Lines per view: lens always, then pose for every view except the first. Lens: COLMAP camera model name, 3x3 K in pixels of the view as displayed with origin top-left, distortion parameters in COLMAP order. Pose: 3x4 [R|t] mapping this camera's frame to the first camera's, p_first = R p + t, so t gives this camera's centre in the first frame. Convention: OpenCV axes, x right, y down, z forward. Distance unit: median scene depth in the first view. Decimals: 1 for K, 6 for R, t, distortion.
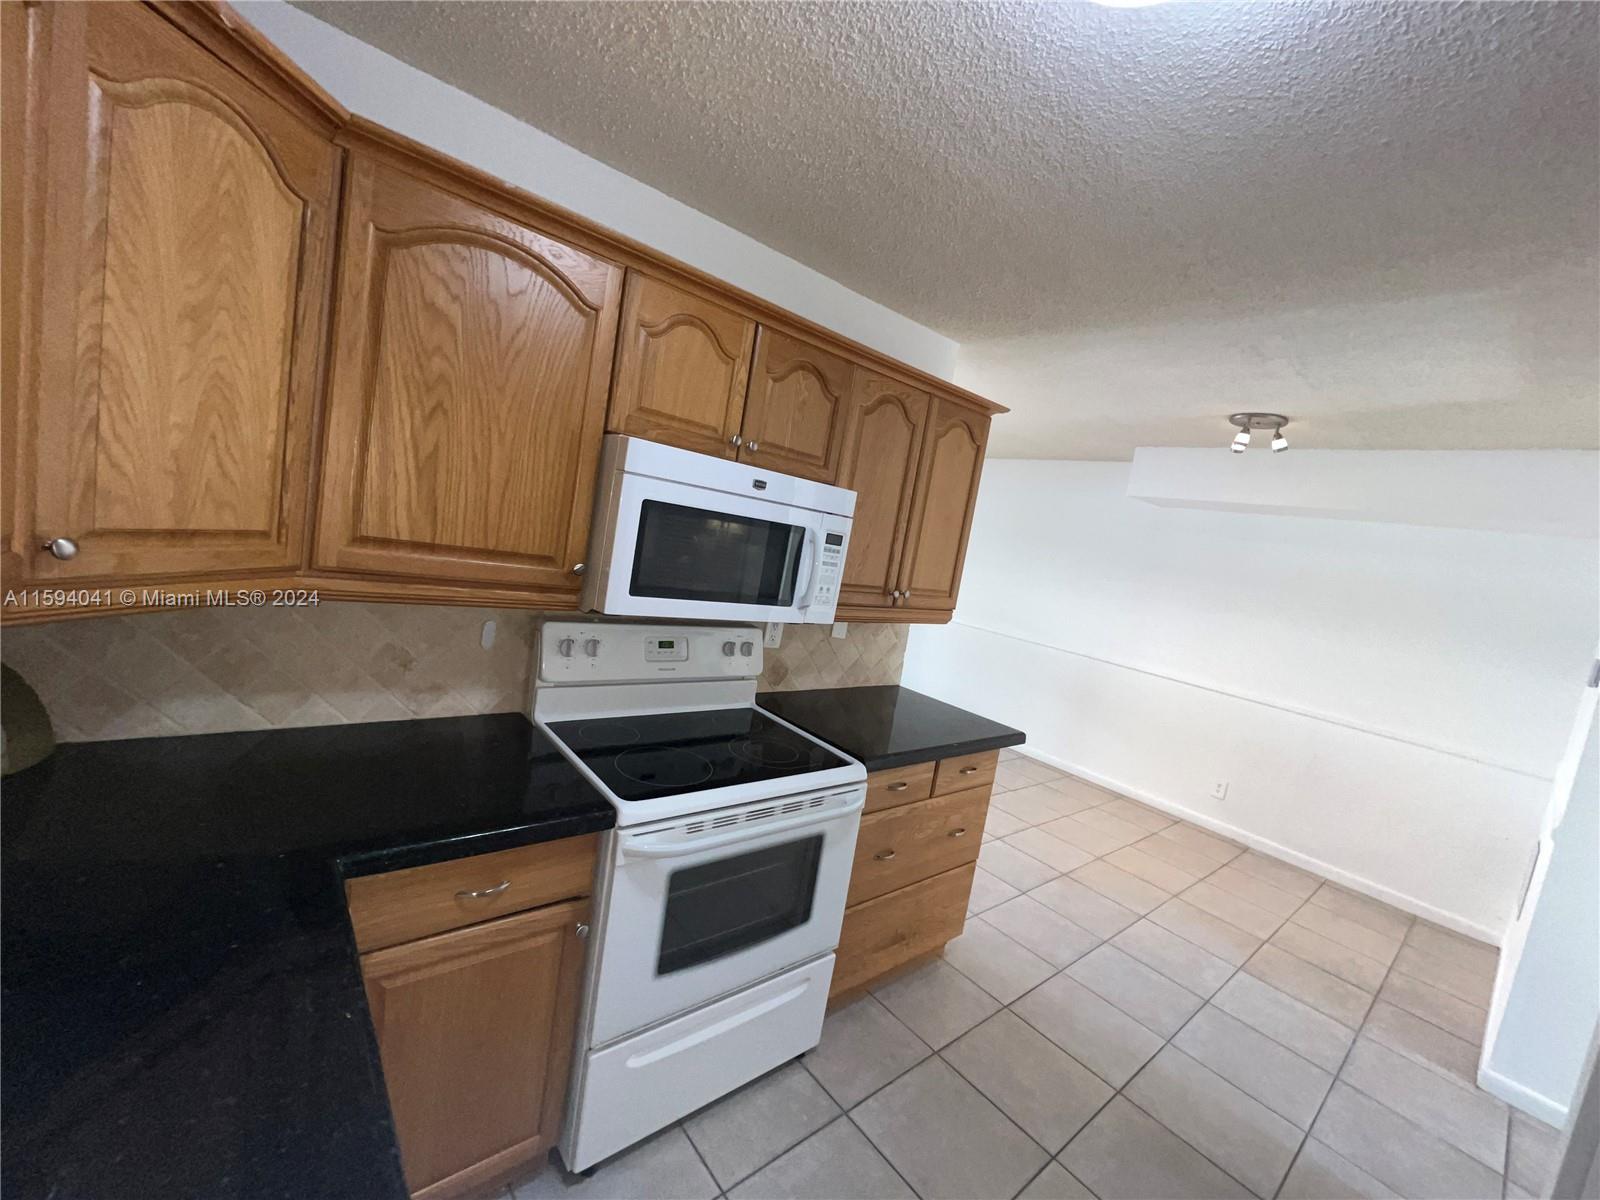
lens RADIAL K [[646.6, 0, 797.0], [0, 646.6, 599.9], [0, 0, 1]] dist [-0.002340, -0.000820]
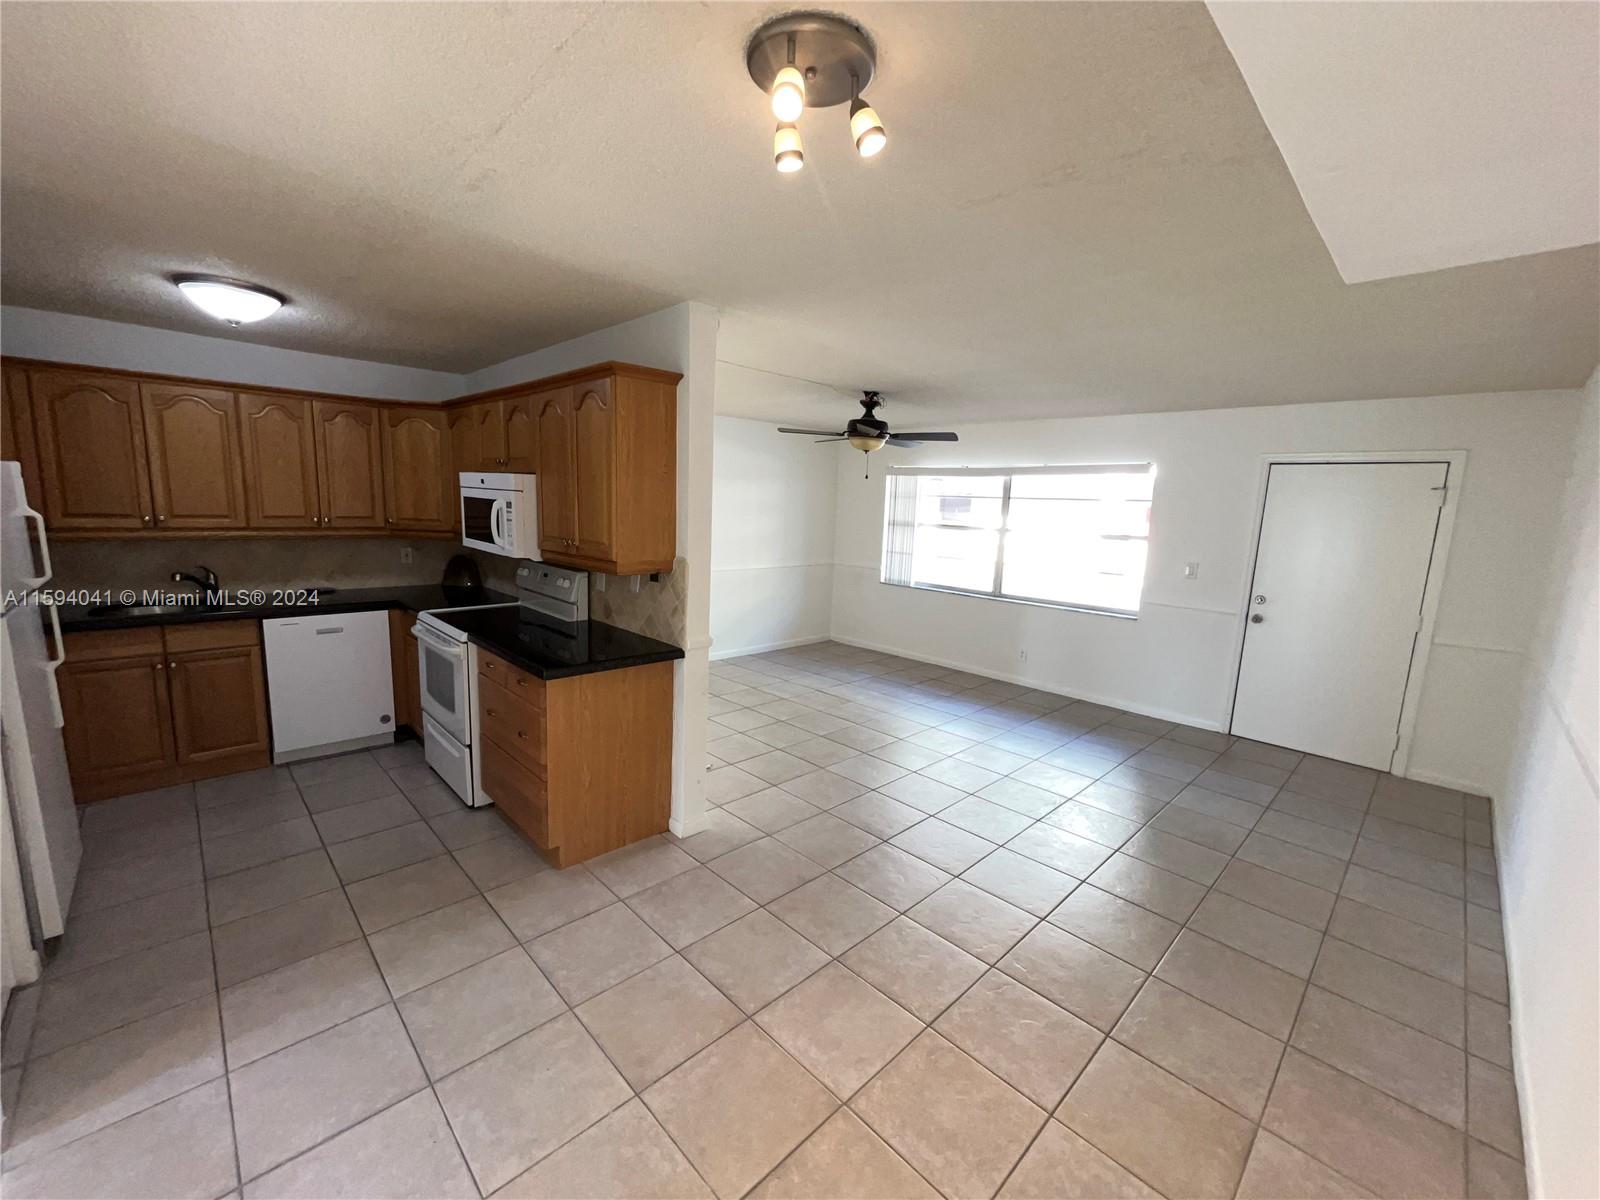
lens RADIAL K [[646.6, 0, 795.1], [0, 646.6, 600.5], [0, 0, 1]] dist [-0.002340, -0.000820]
pose [[0.082349, -0.002408, -0.996601, 1.407566], [-0.141652, 0.989816, -0.014097, 0.055412], [0.986485, 0.142331, 0.081169, 1.293085]]
